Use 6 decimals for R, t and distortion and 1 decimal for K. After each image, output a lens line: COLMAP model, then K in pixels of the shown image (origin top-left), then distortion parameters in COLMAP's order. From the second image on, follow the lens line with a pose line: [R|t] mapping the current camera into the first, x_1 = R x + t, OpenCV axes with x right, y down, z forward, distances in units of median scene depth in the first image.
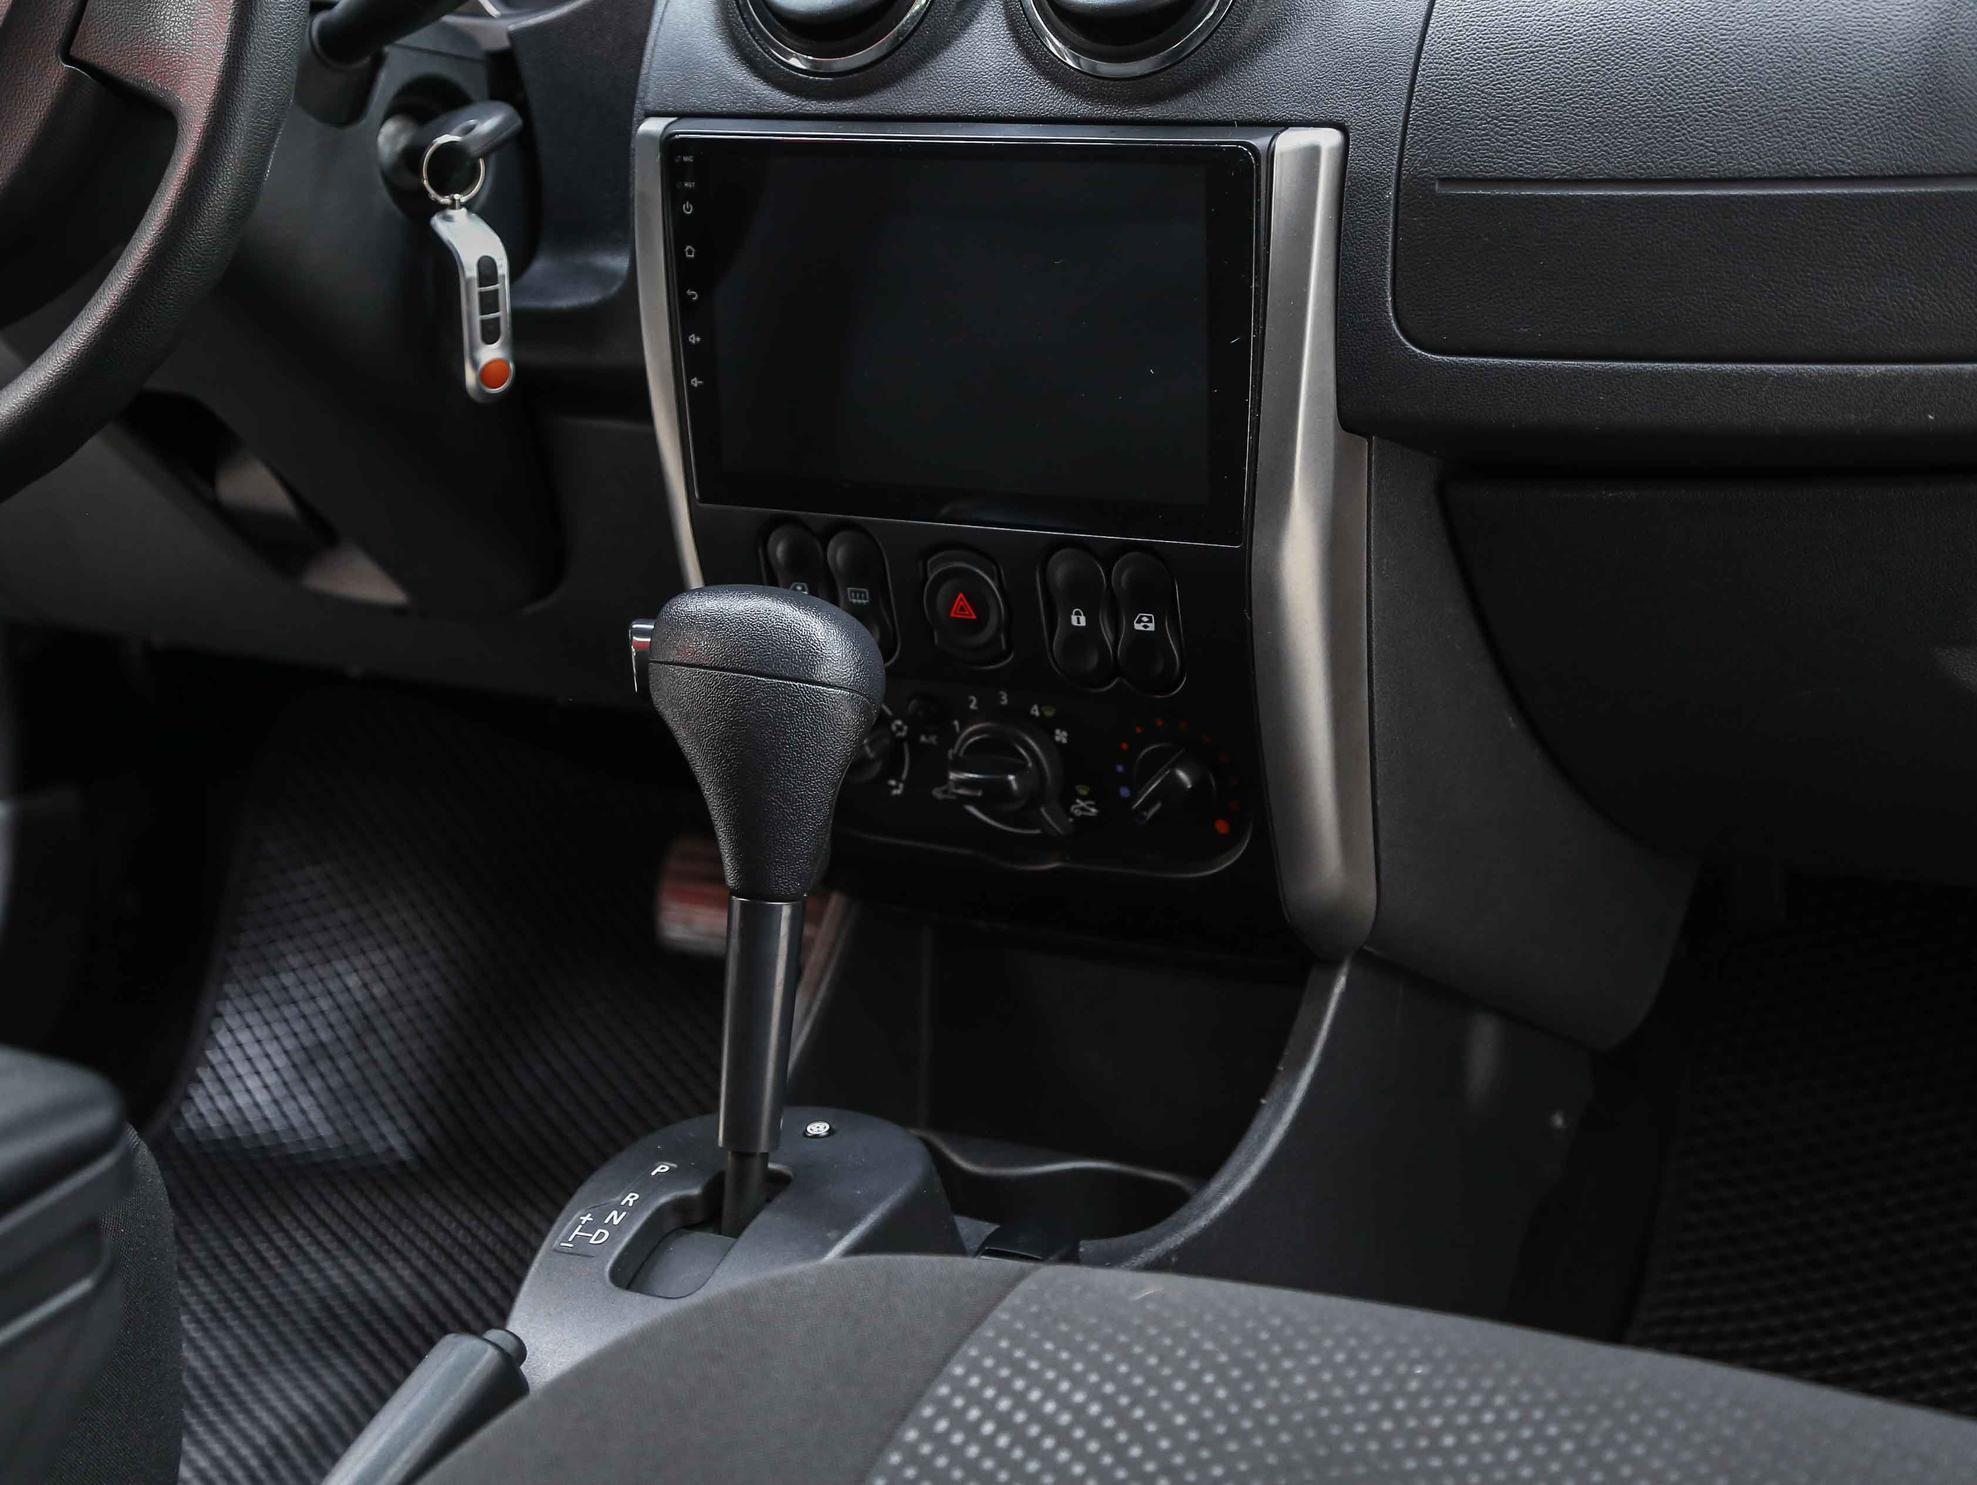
lens RADIAL K [[3630.2, 0, 977.0], [0, 3630.2, 747.9], [0, 0, 1]] dist [0.213488, 0.000000]
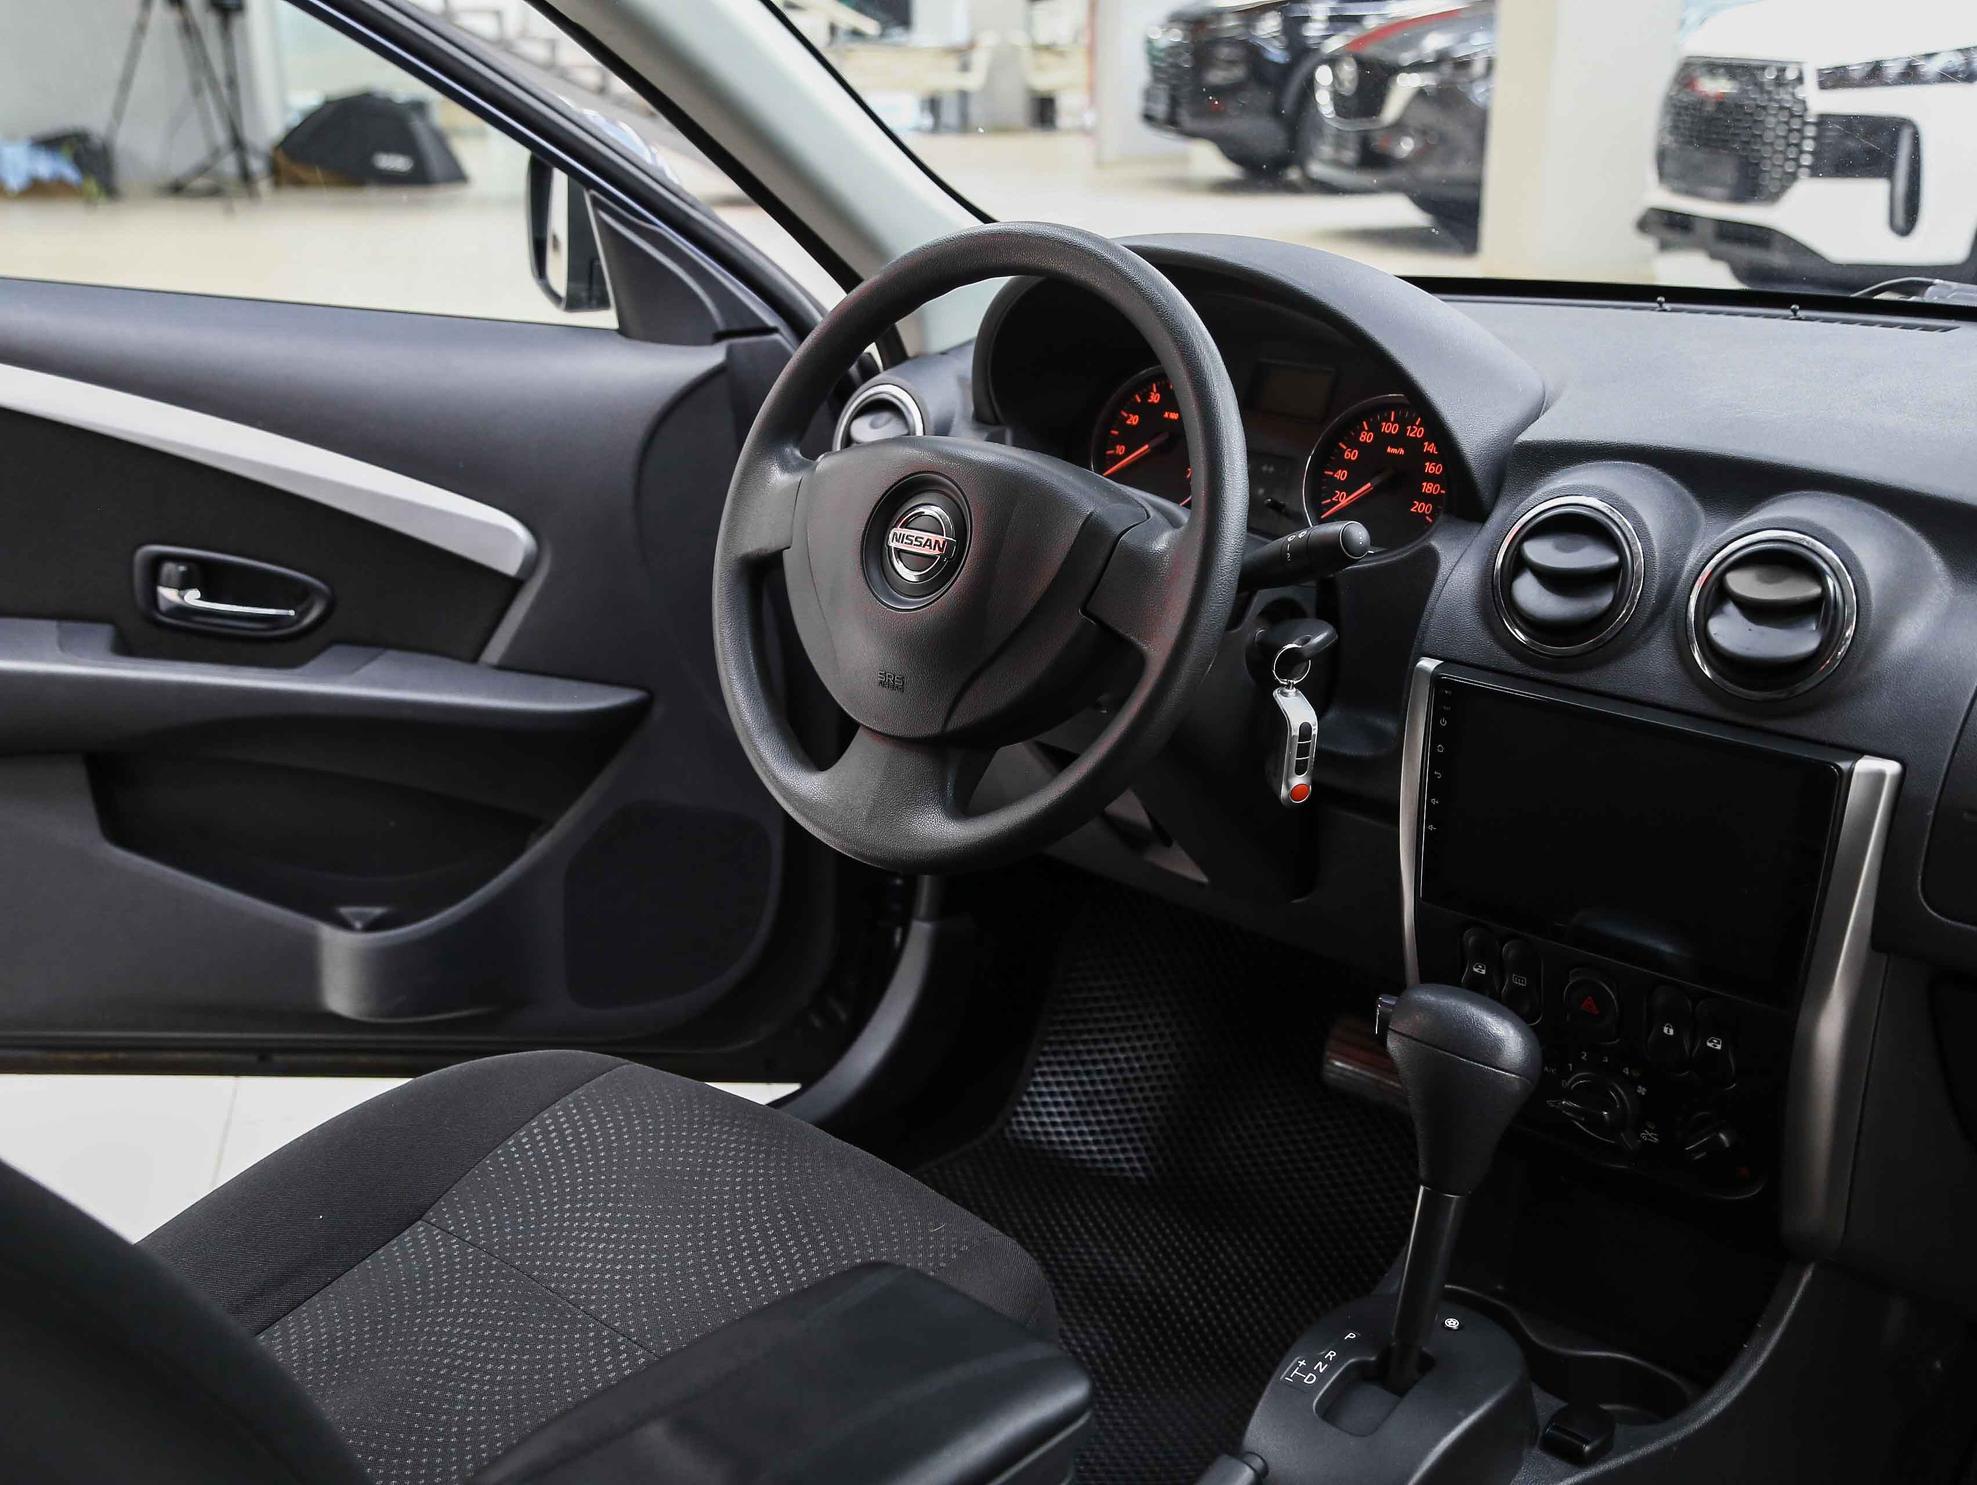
lens RADIAL K [[2421.1, 0, 990.8], [0, 2421.1, 757.4], [0, 0, 1]] dist [0.075423, 0.000000]
pose [[0.975721, 0.134119, -0.173148, -0.087080], [-0.125758, 0.990338, 0.058438, -0.170720], [0.179313, -0.035245, 0.983161, -0.059186]]
